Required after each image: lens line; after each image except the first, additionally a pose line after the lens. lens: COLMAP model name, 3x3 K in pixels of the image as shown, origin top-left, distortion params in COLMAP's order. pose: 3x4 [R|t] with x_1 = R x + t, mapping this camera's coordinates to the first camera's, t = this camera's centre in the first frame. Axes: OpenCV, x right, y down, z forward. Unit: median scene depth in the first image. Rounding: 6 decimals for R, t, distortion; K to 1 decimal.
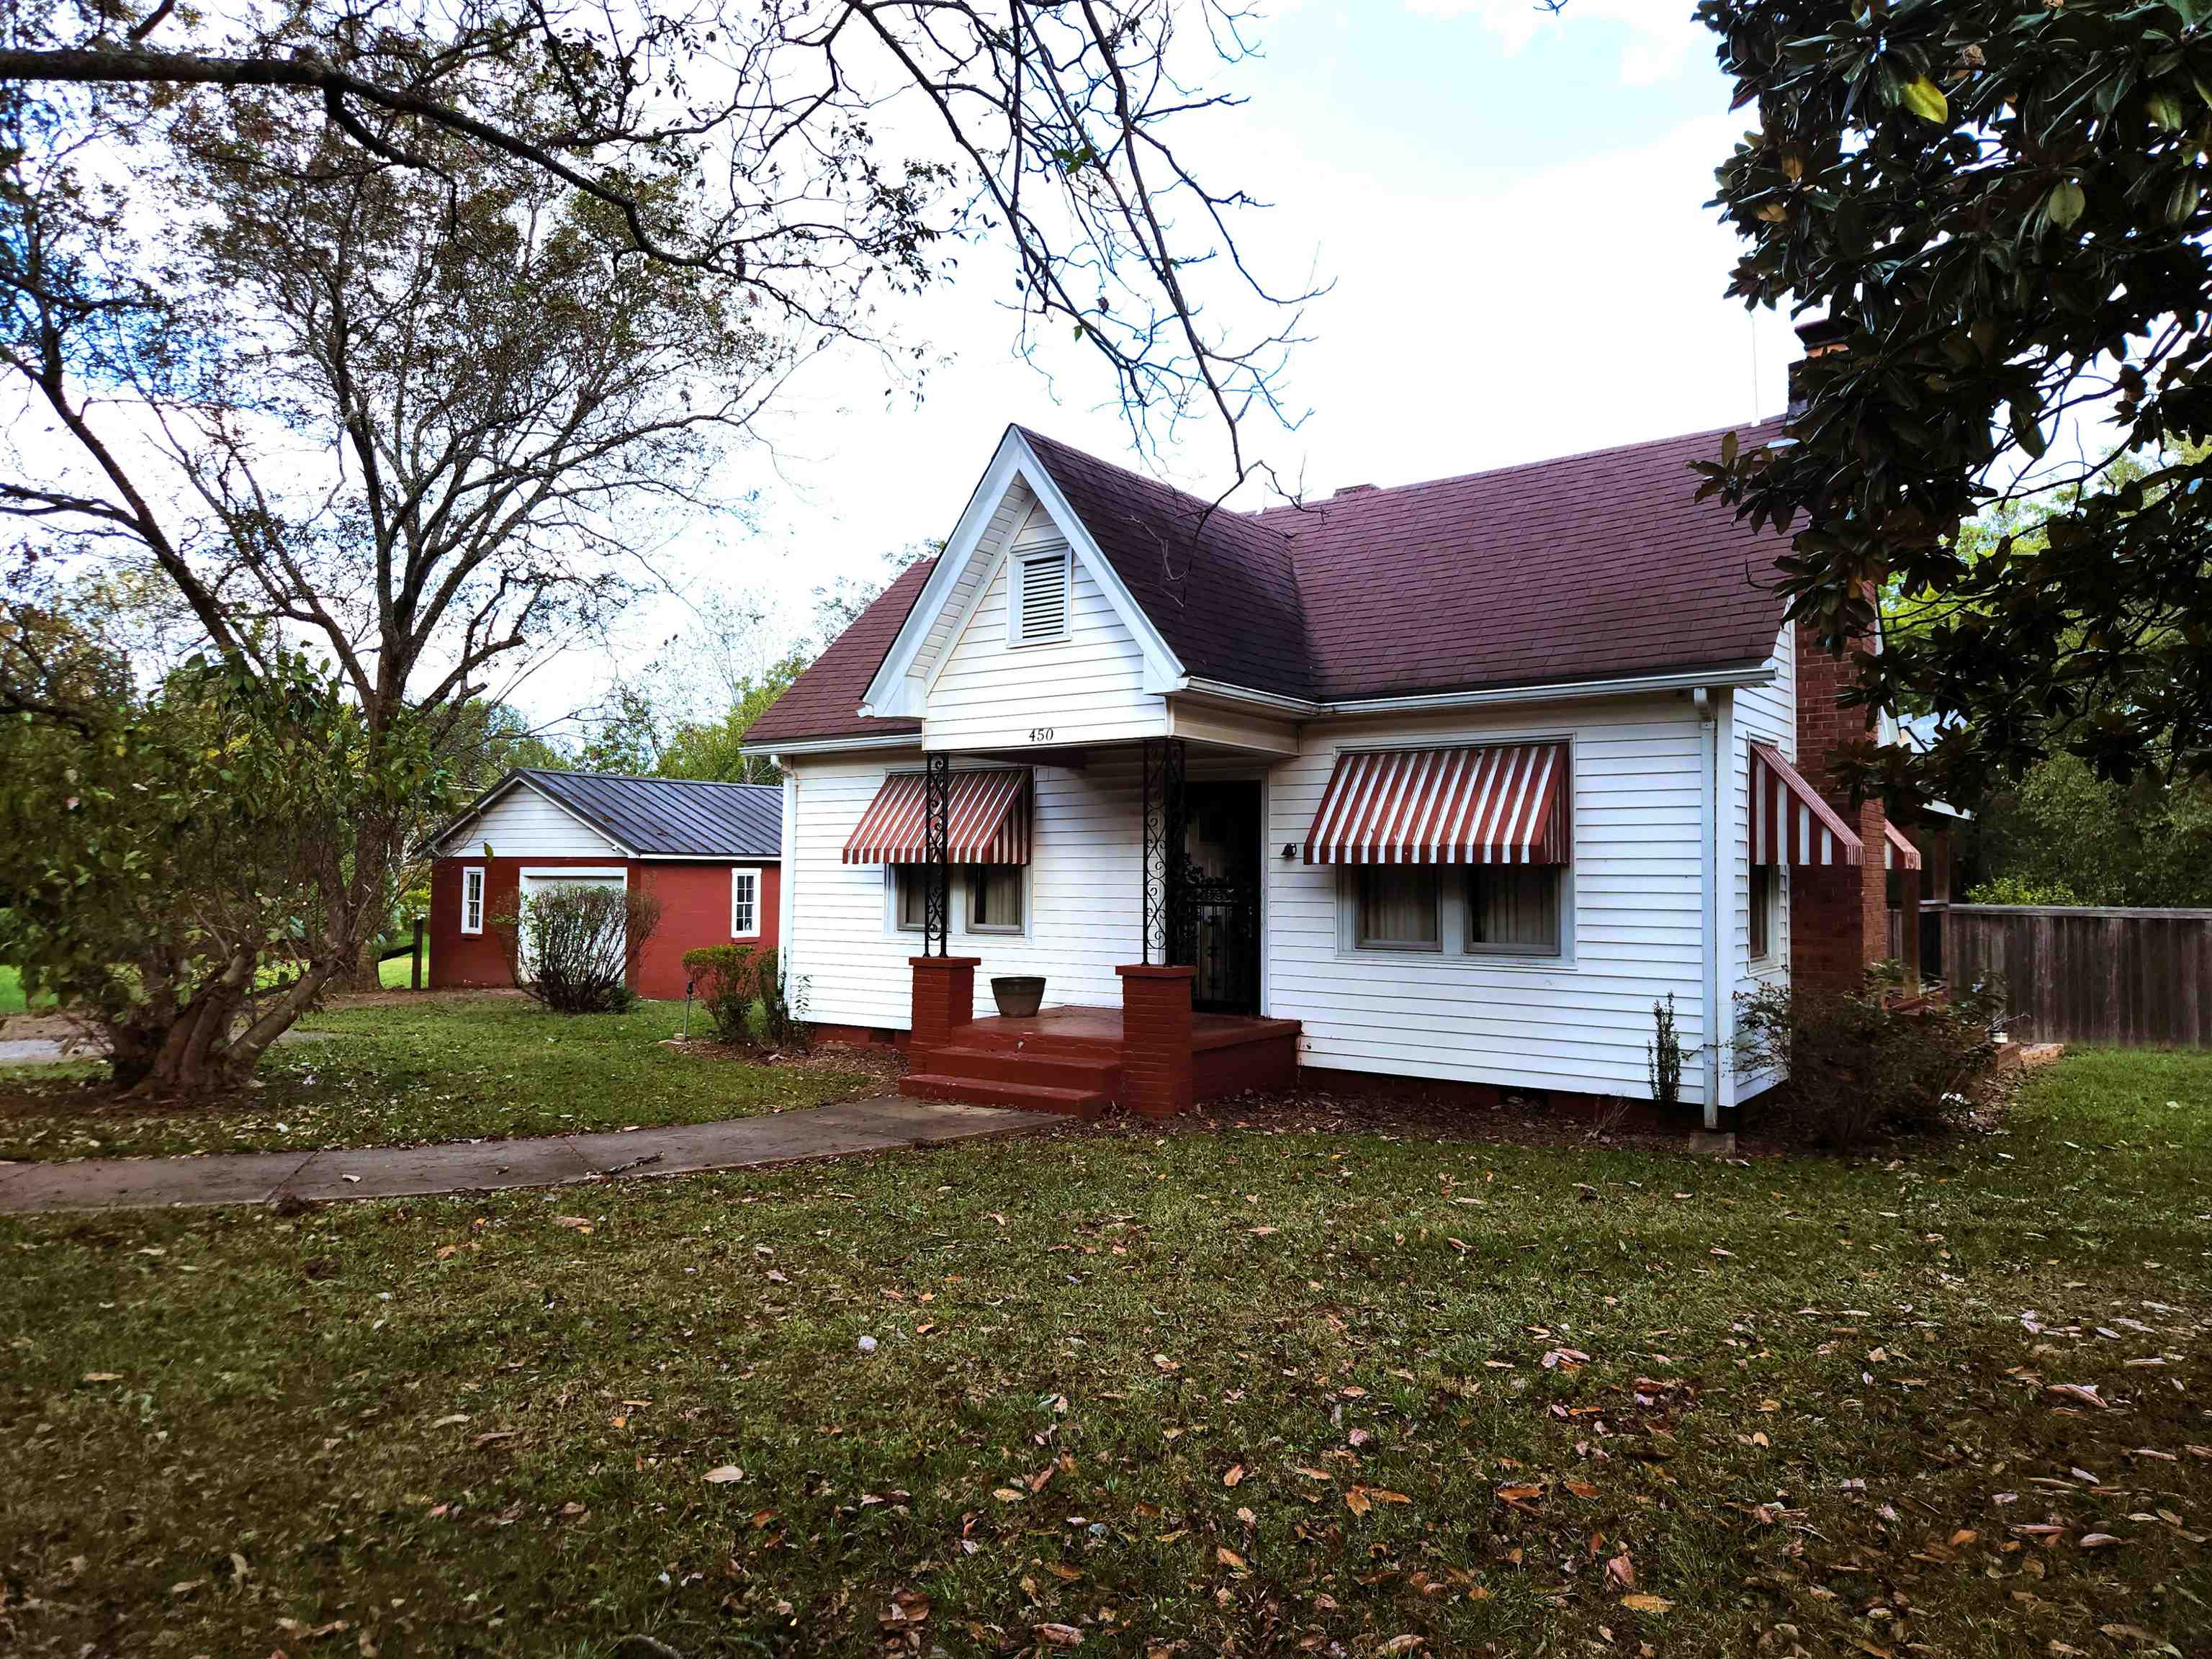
lens RADIAL K [[1506.3, 0, 1106.0], [0, 1506.3, 829.5], [0, 0, 1]] dist [0.083524, -0.000562]
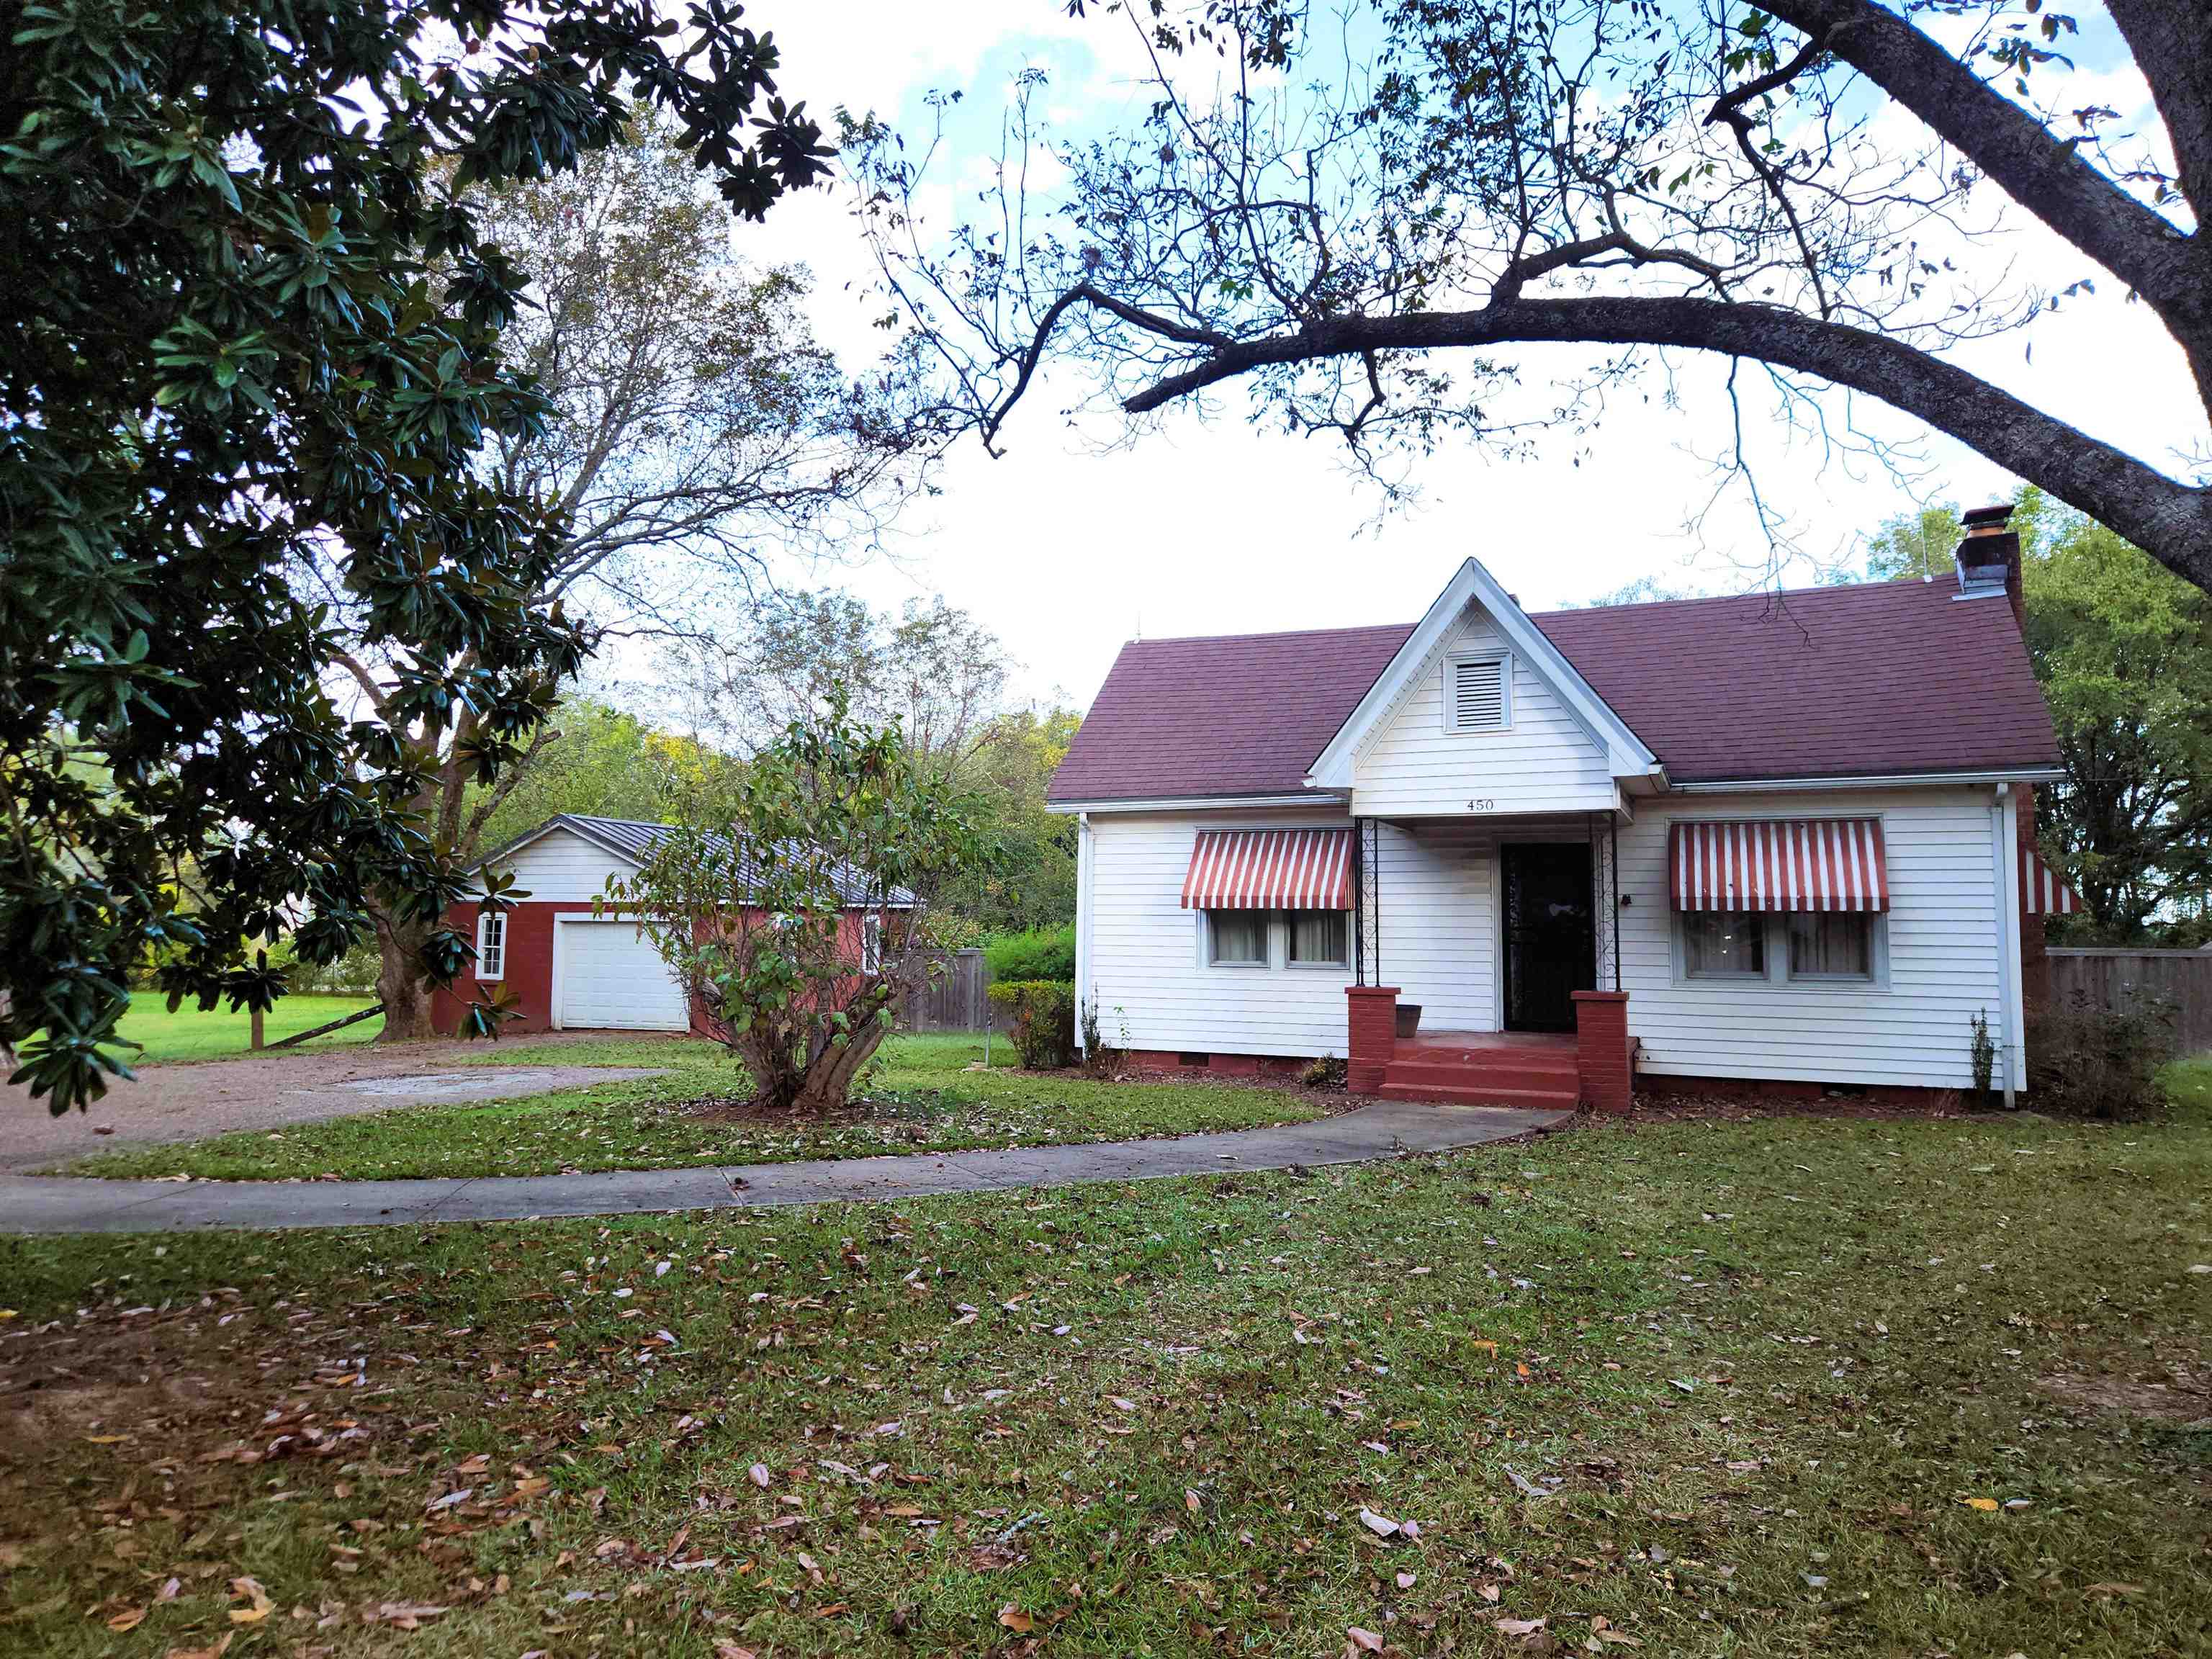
lens RADIAL K [[1506.3, 0, 1106.0], [0, 1506.3, 829.5], [0, 0, 1]] dist [0.083524, -0.000562]
pose [[0.975394, 0.015118, 0.219950, -0.590355], [-0.007962, 0.999411, -0.033387, 0.001308], [-0.220325, 0.030814, 0.974940, -0.141089]]
